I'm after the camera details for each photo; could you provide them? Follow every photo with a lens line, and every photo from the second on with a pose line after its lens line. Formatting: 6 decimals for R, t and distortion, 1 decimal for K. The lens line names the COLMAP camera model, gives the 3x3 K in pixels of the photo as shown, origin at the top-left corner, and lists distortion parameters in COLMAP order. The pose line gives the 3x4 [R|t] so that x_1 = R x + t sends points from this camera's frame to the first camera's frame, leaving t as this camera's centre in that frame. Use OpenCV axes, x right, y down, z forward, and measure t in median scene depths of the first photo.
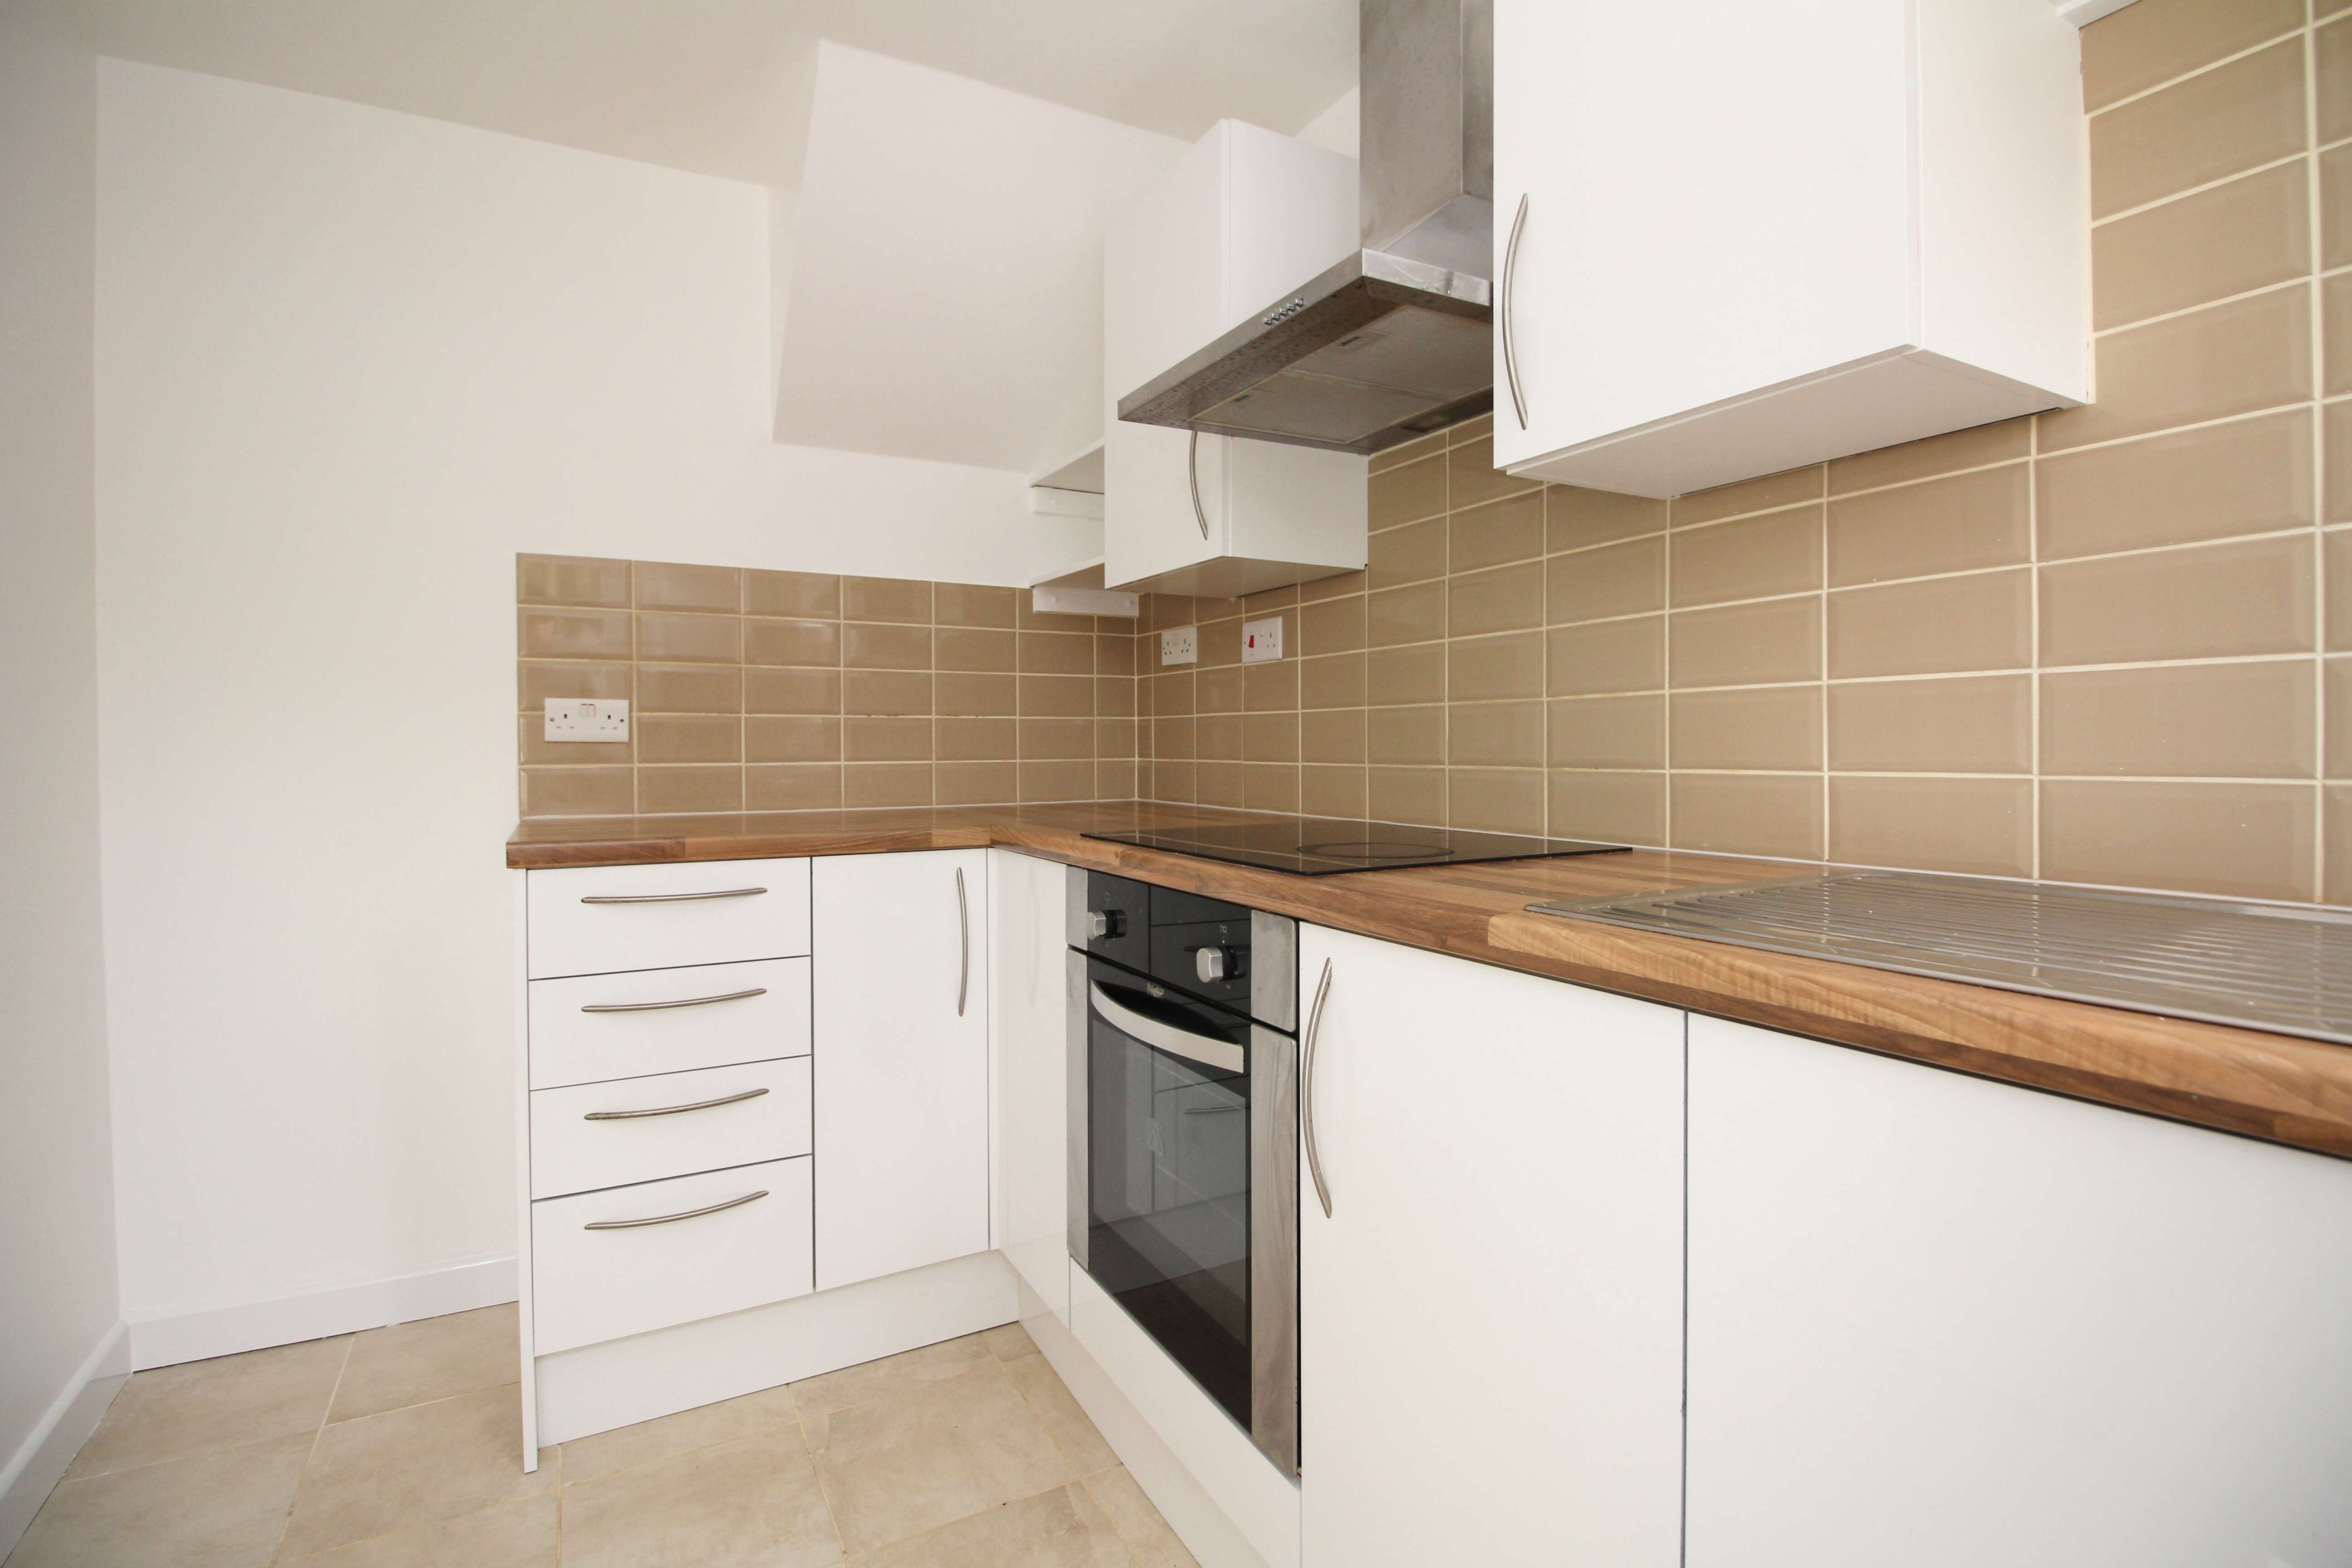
lens RADIAL K [[1080.6, 0, 1175.8], [0, 1080.6, 754.4], [0, 0, 1]] dist [0.000489, -0.014039]
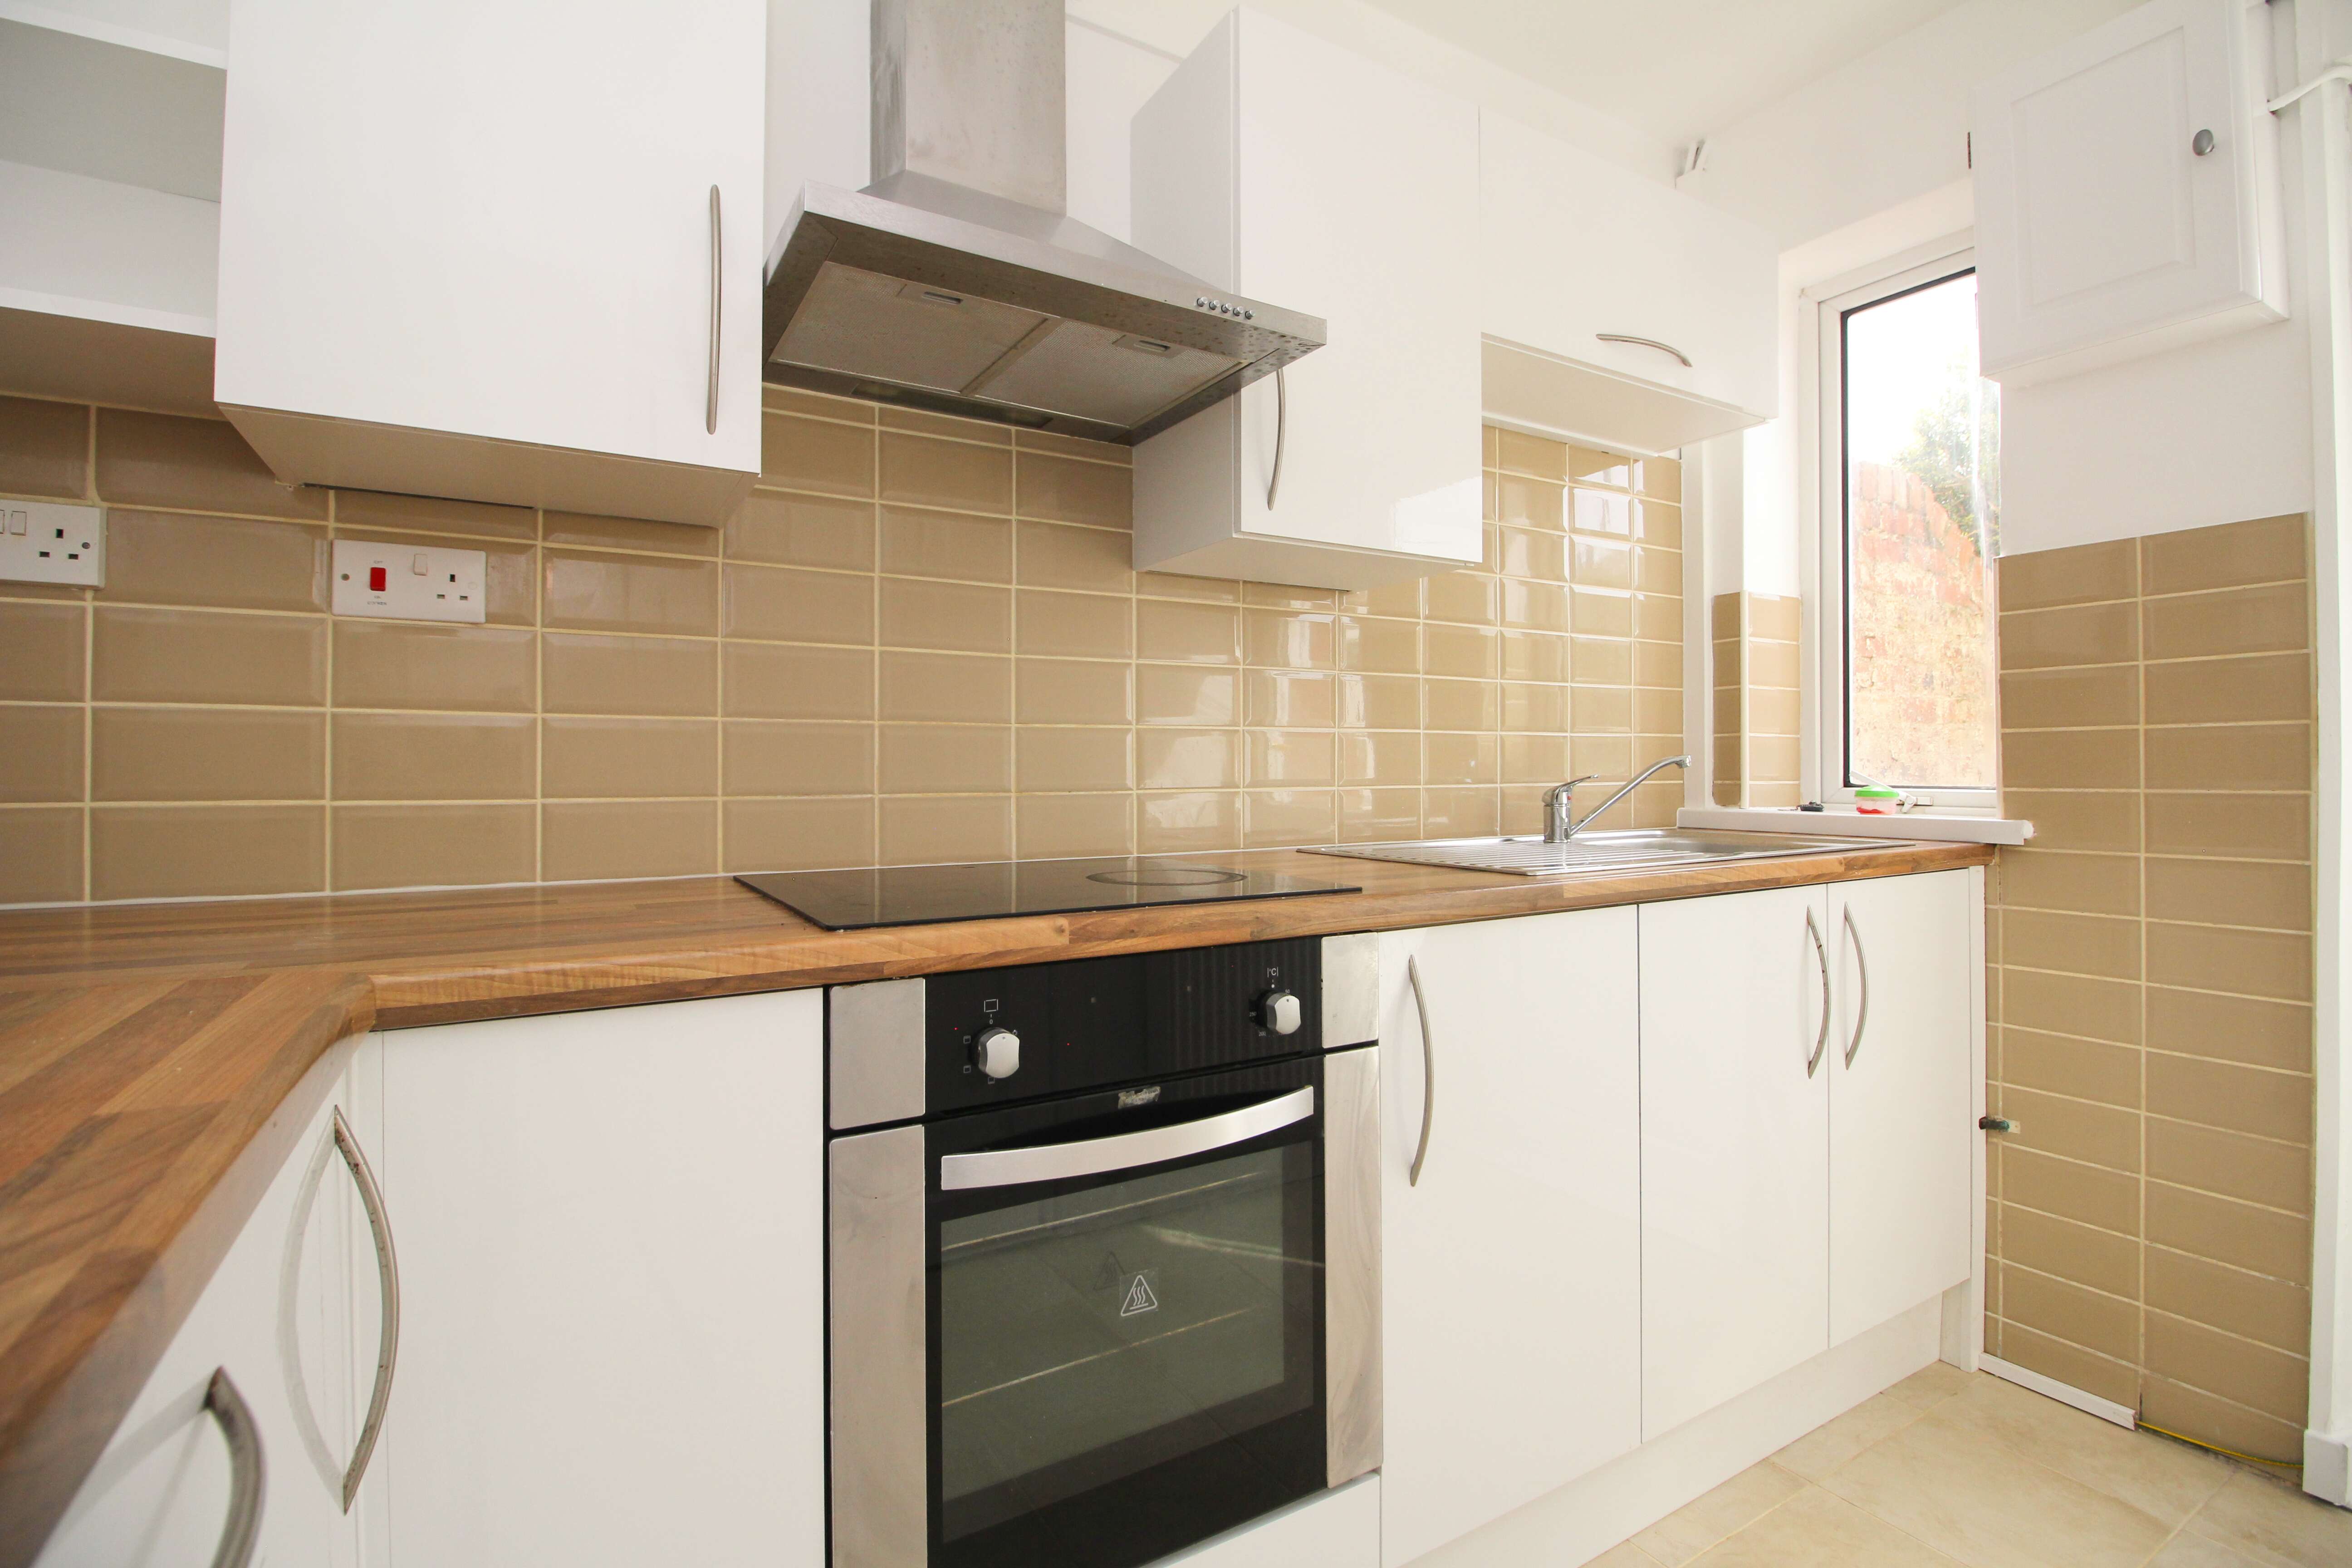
lens RADIAL K [[1080.6, 0, 1175.8], [0, 1080.6, 754.4], [0, 0, 1]] dist [0.000489, -0.014039]
pose [[-0.027766, 0.021497, 0.999383, -0.680962], [0.011812, 0.999706, -0.021175, -0.000729], [-0.999545, 0.011217, -0.028012, 0.879560]]
